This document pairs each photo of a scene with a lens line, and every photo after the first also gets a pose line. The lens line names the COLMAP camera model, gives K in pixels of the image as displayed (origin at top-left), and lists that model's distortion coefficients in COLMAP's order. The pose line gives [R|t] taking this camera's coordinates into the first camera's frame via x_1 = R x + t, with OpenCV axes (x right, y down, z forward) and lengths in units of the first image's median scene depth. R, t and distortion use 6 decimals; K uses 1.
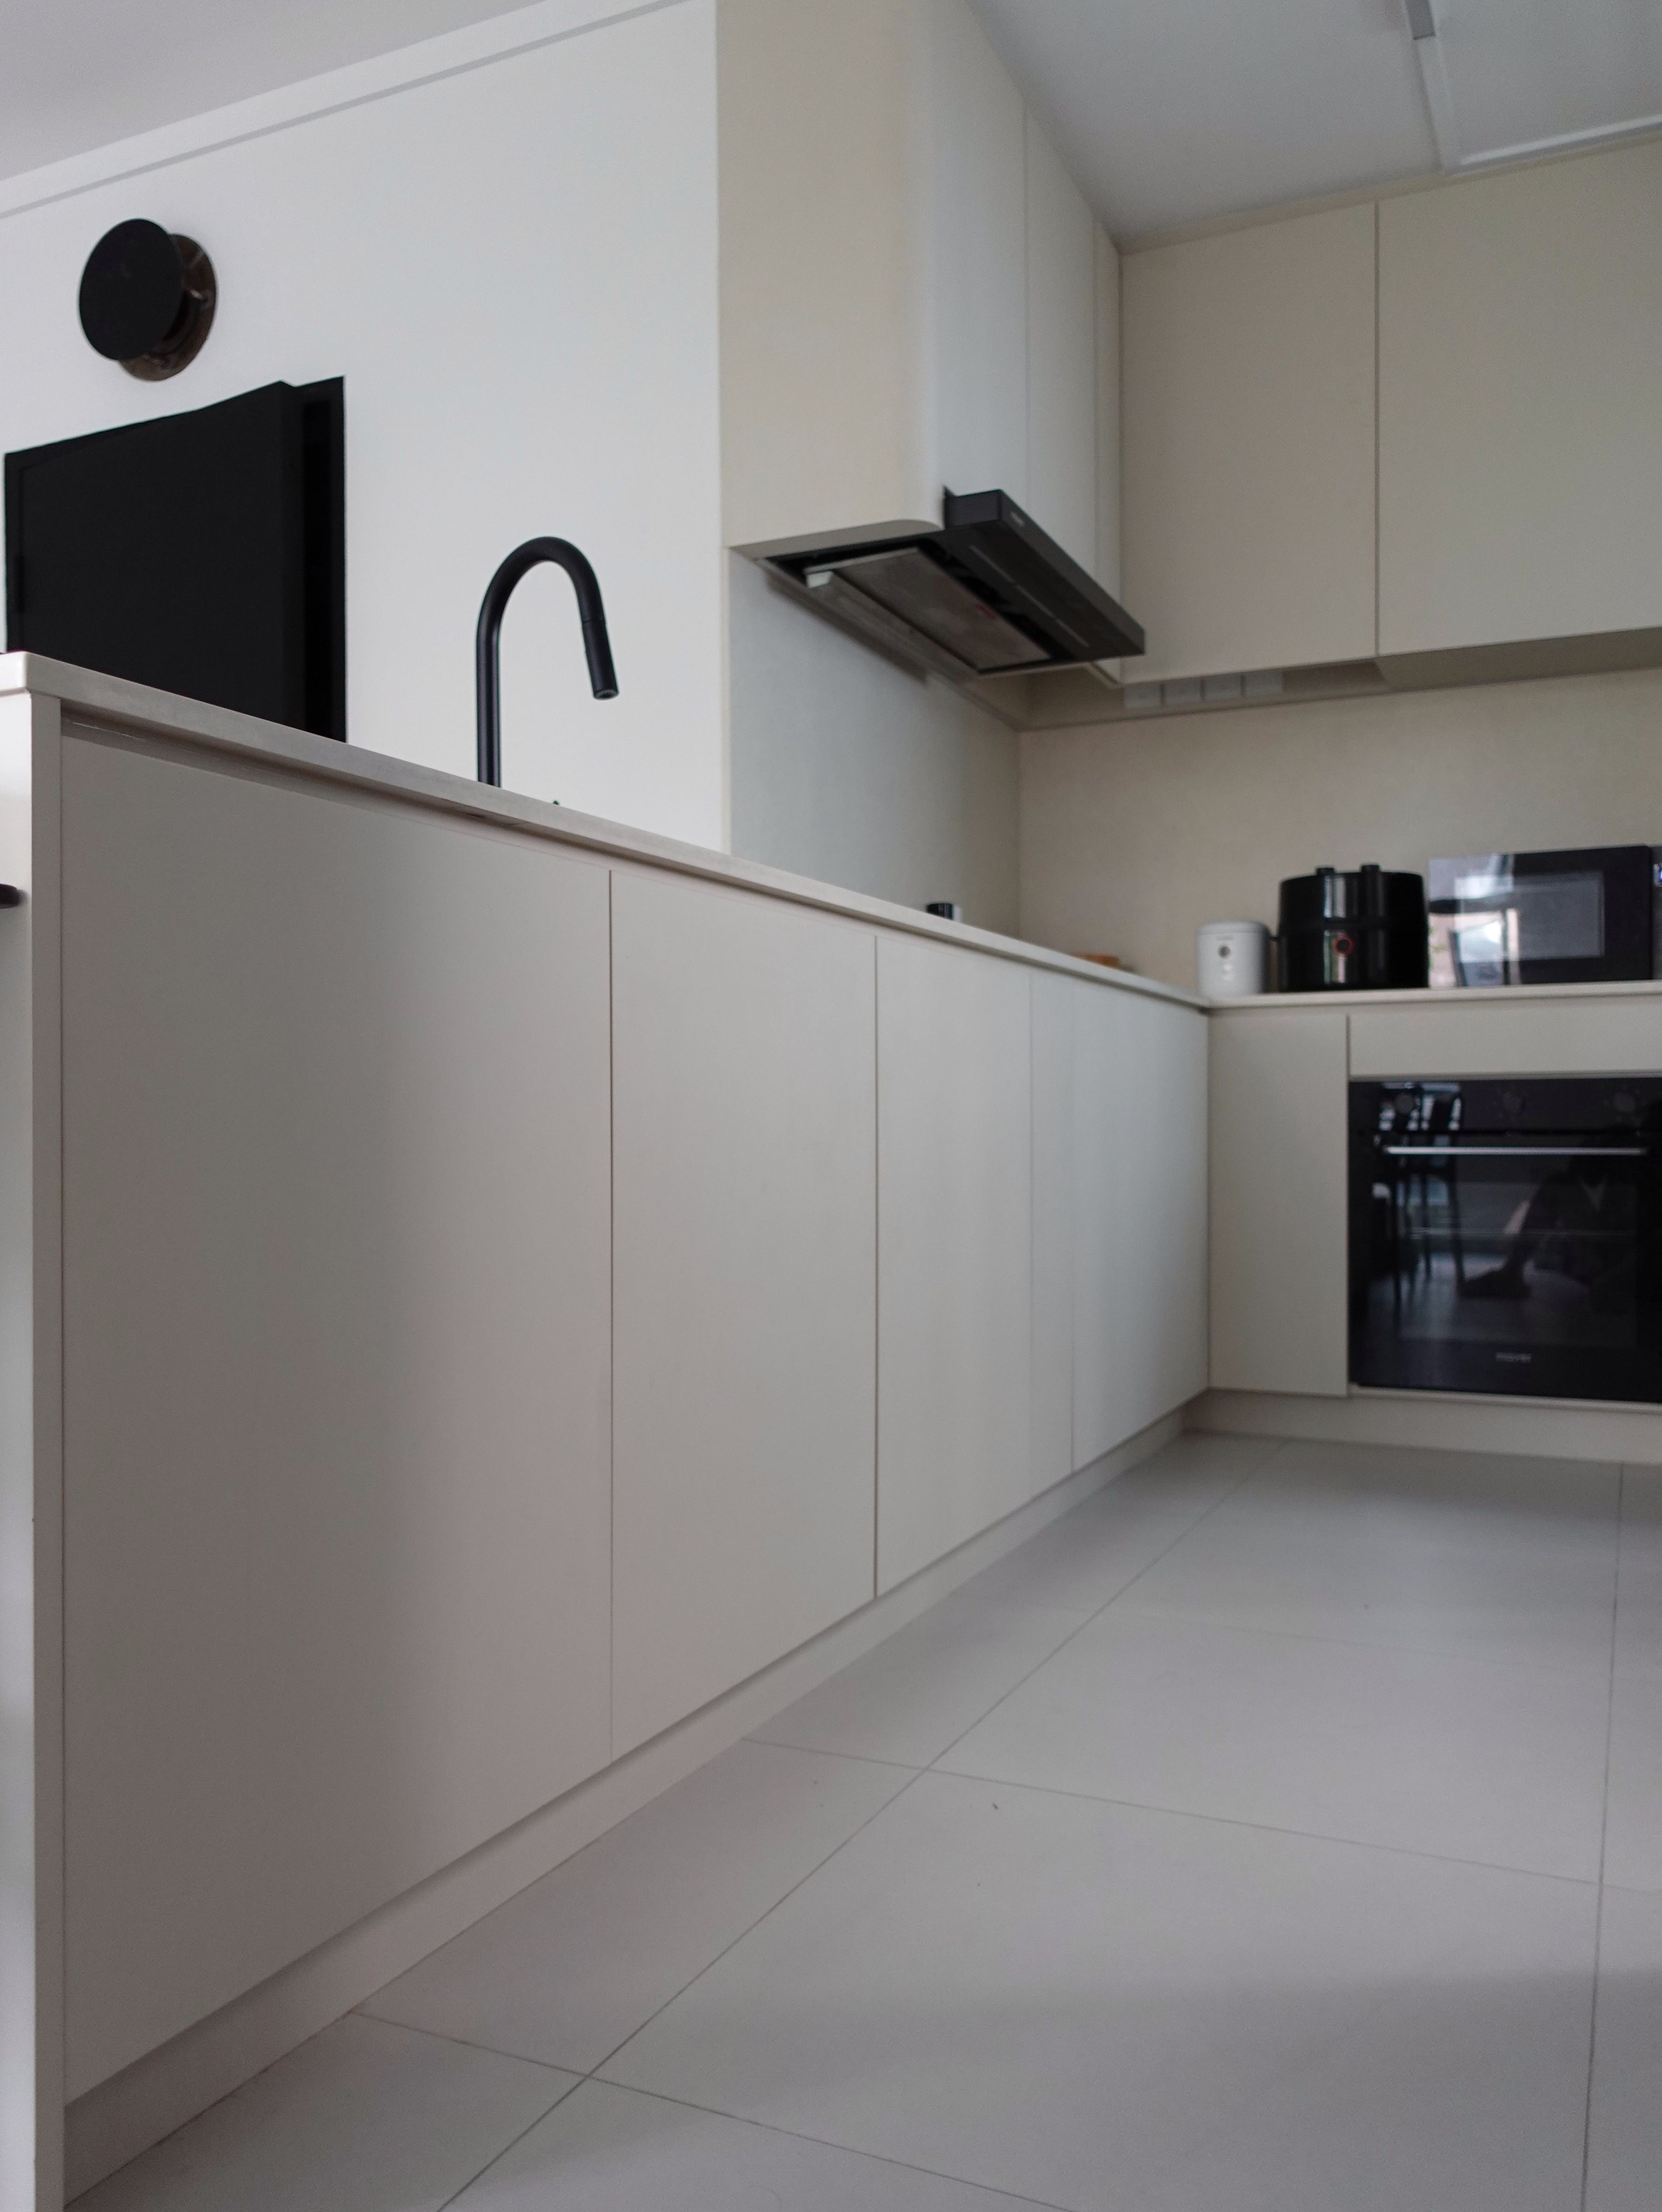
lens RADIAL K [[1697.2, 0, 831.8], [0, 1697.2, 1112.6], [0, 0, 1]] dist [0.003862, -0.002339]
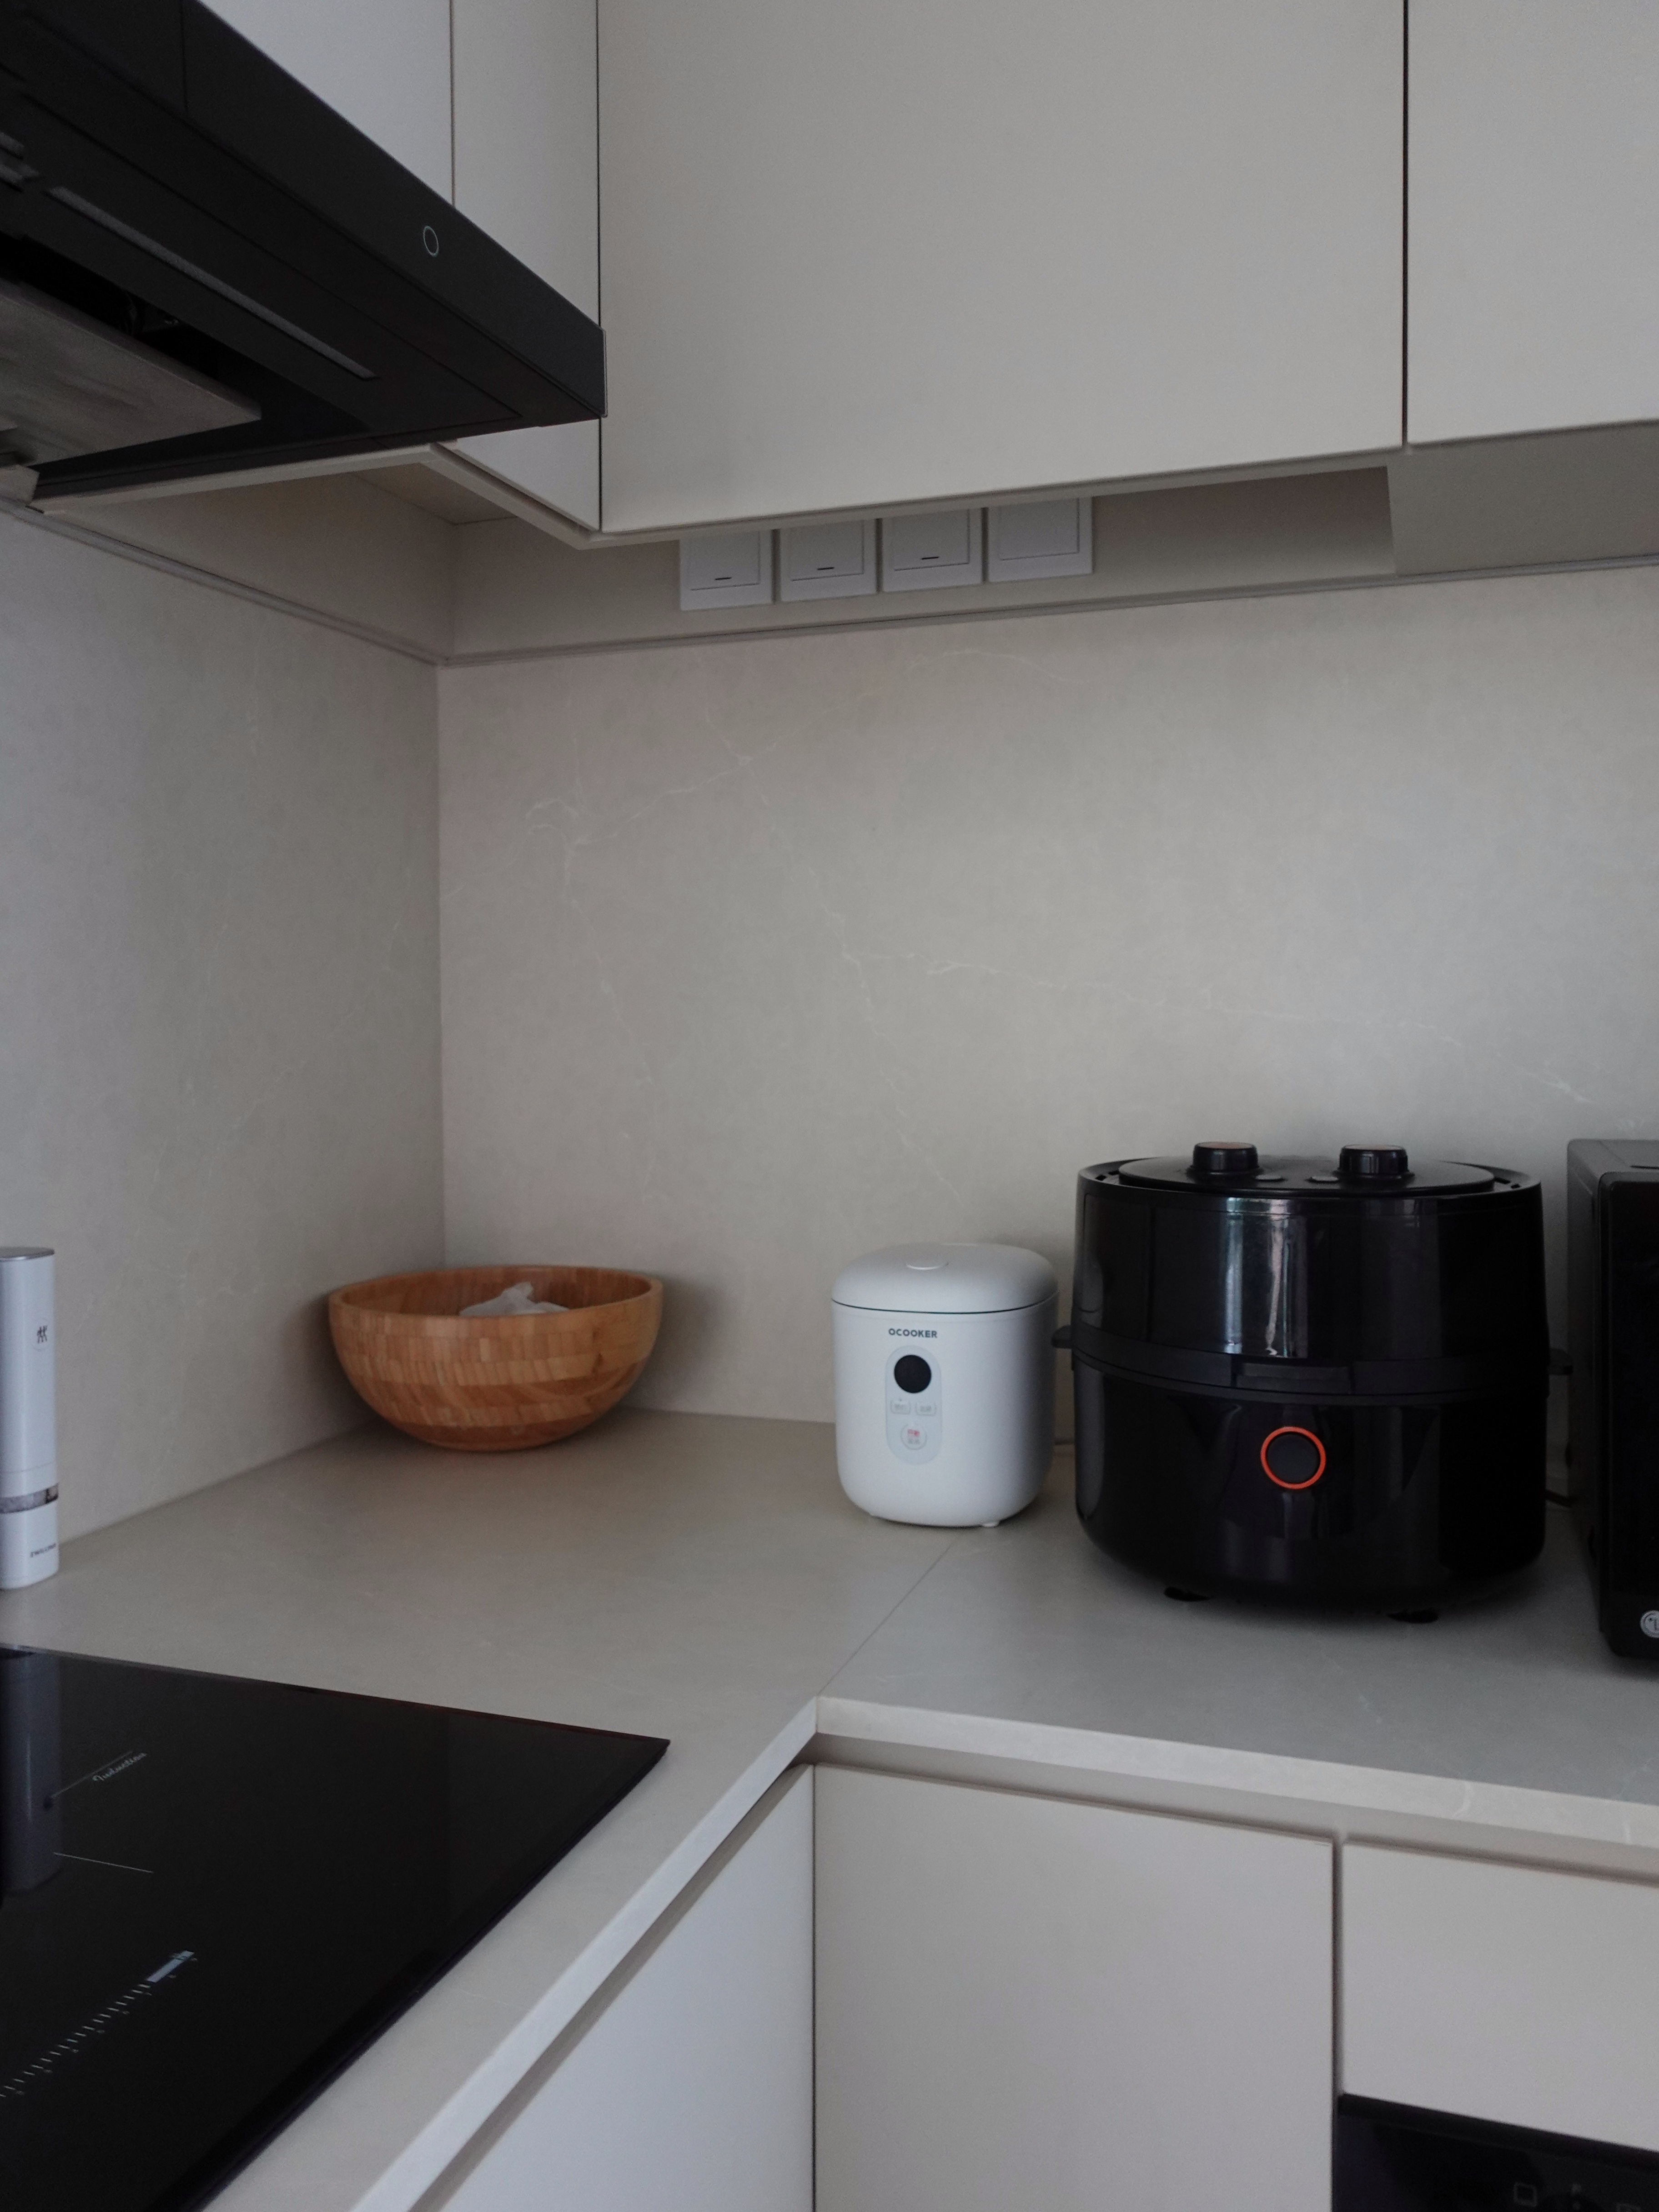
lens RADIAL K [[1696.9, 0, 847.4], [0, 1696.9, 1046.0], [0, 0, 1]] dist [0.003862, -0.002339]
pose [[0.994035, -0.011396, 0.108464, 0.187119], [0.009061, 0.999717, 0.021992, -0.167204], [-0.108684, -0.020878, 0.993857, 0.693534]]
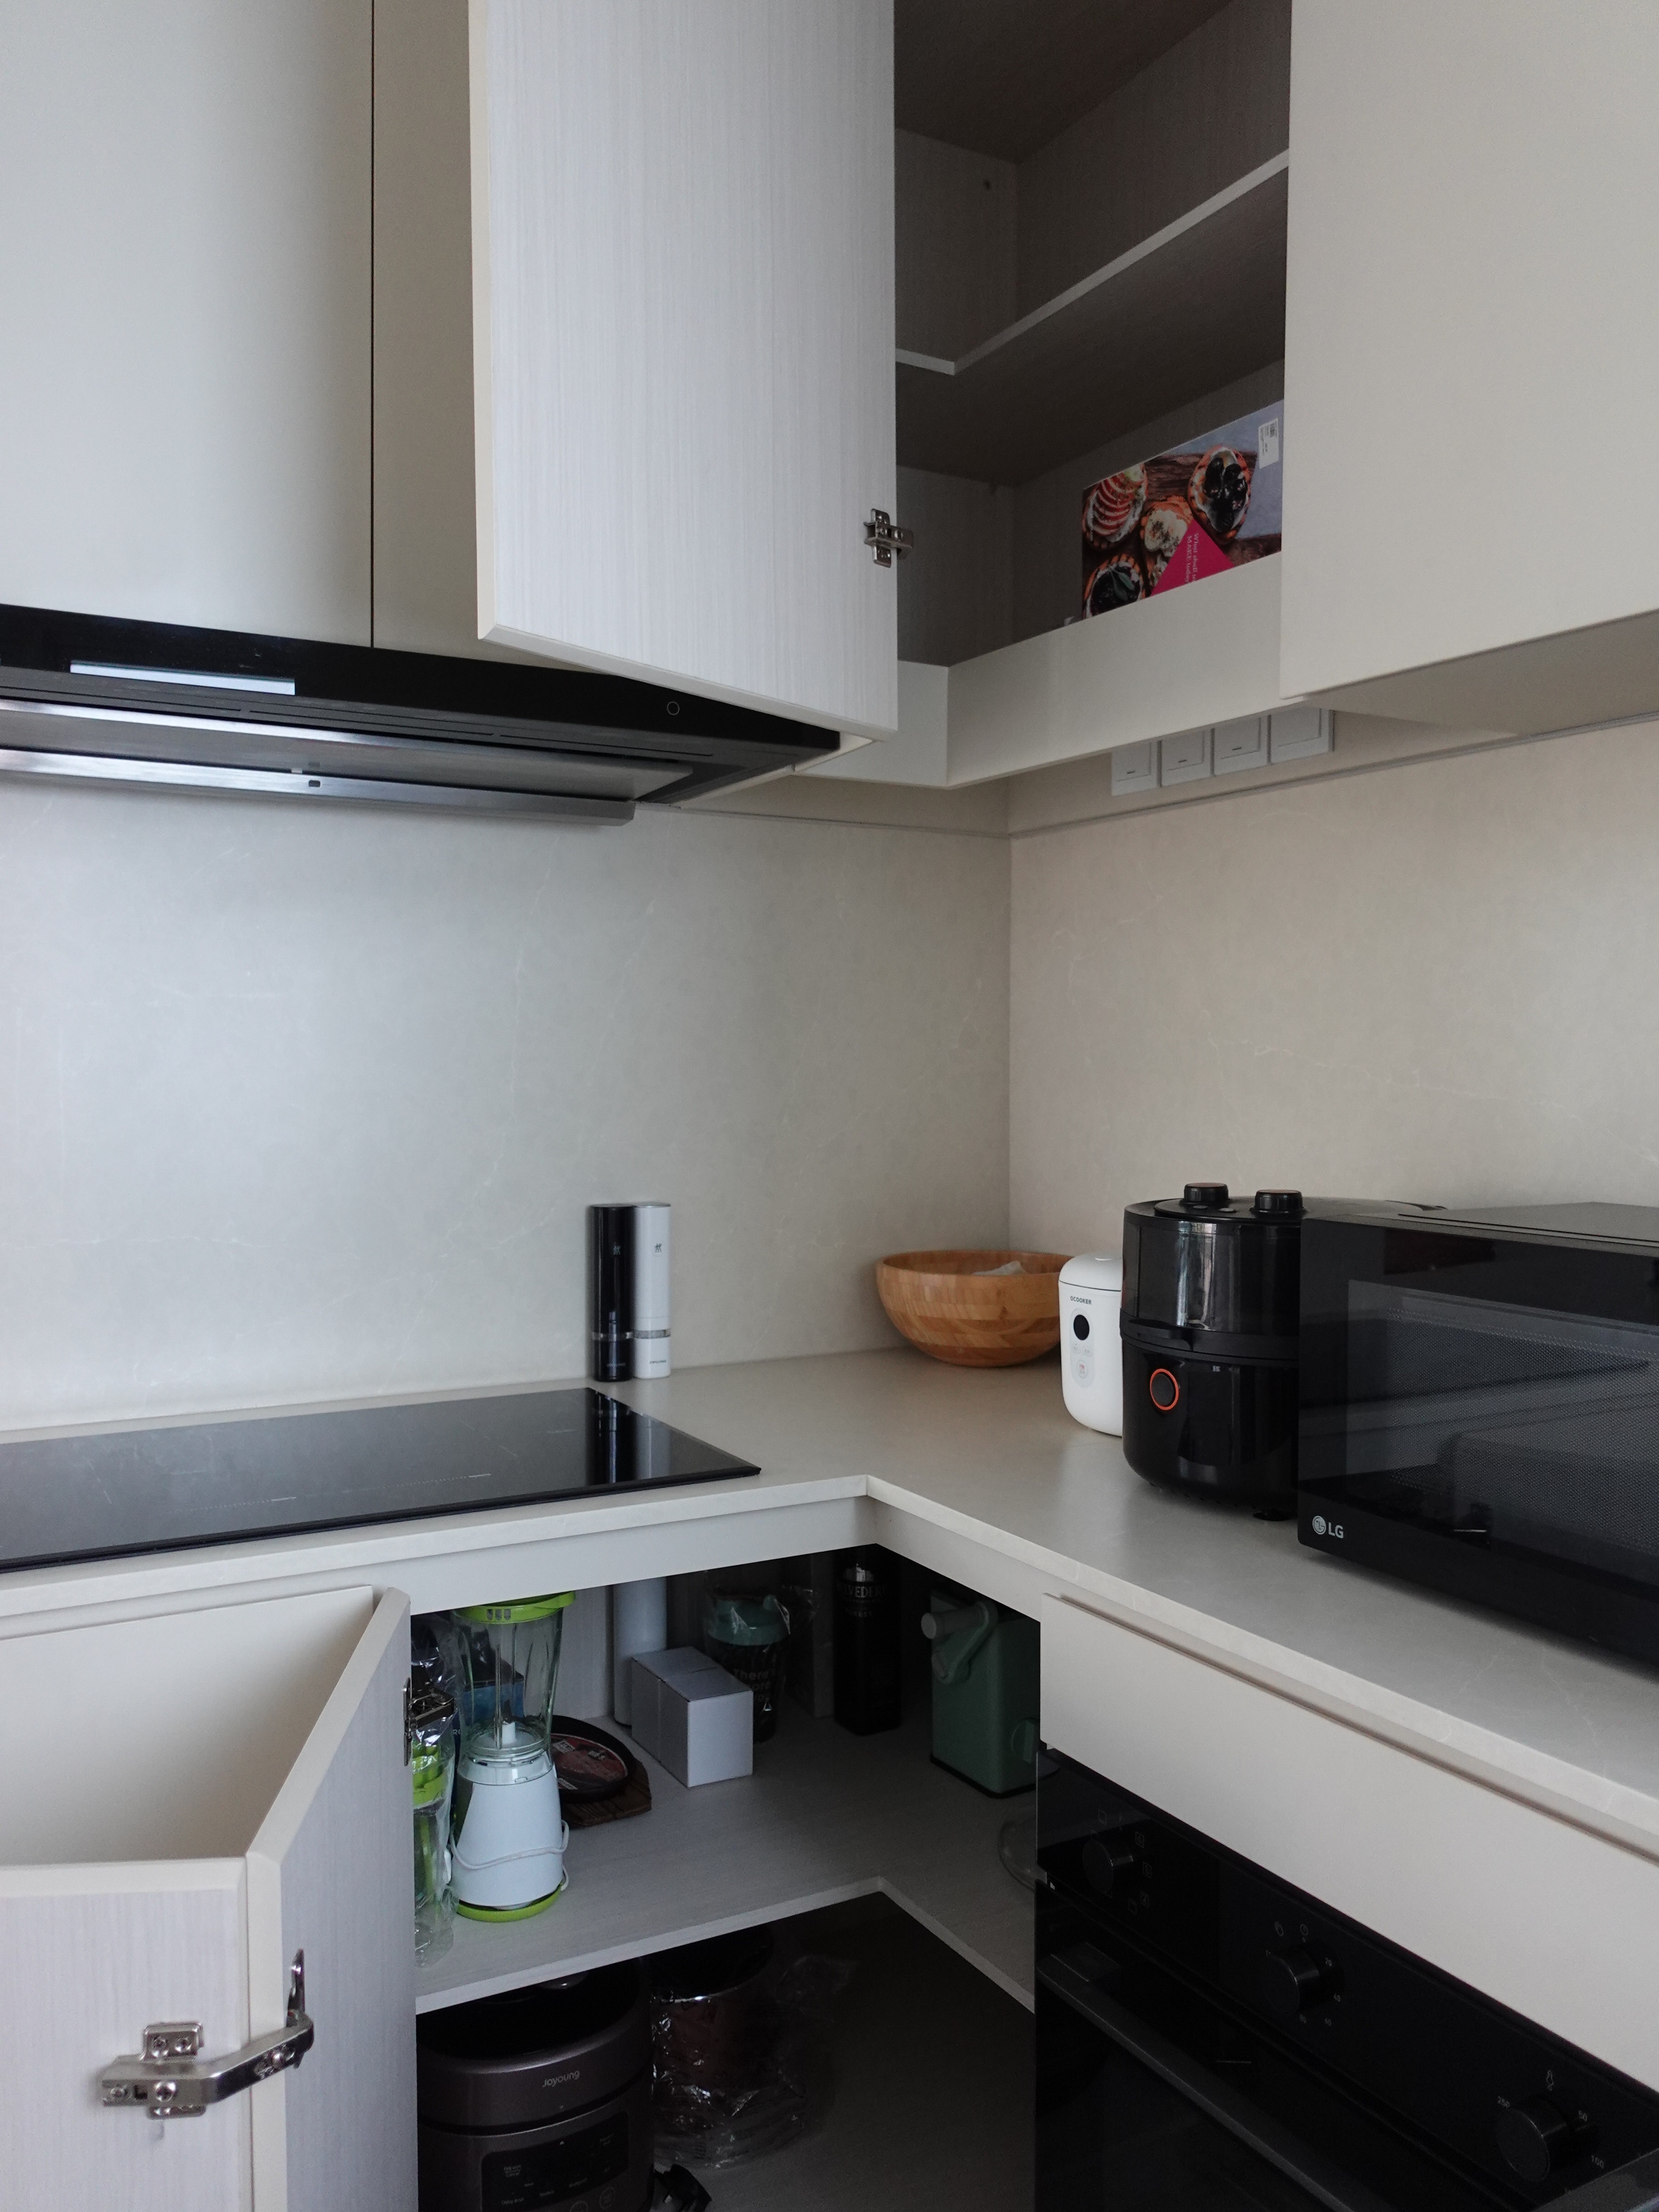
lens RADIAL K [[1696.8, 0, 824.8], [0, 1696.8, 1101.0], [0, 0, 1]] dist [0.003862, -0.002339]
pose [[0.815968, 0.015074, -0.577900, 0.457768], [0.000709, 0.999633, 0.027075, -0.175621], [0.578097, -0.022502, 0.815658, 0.572202]]
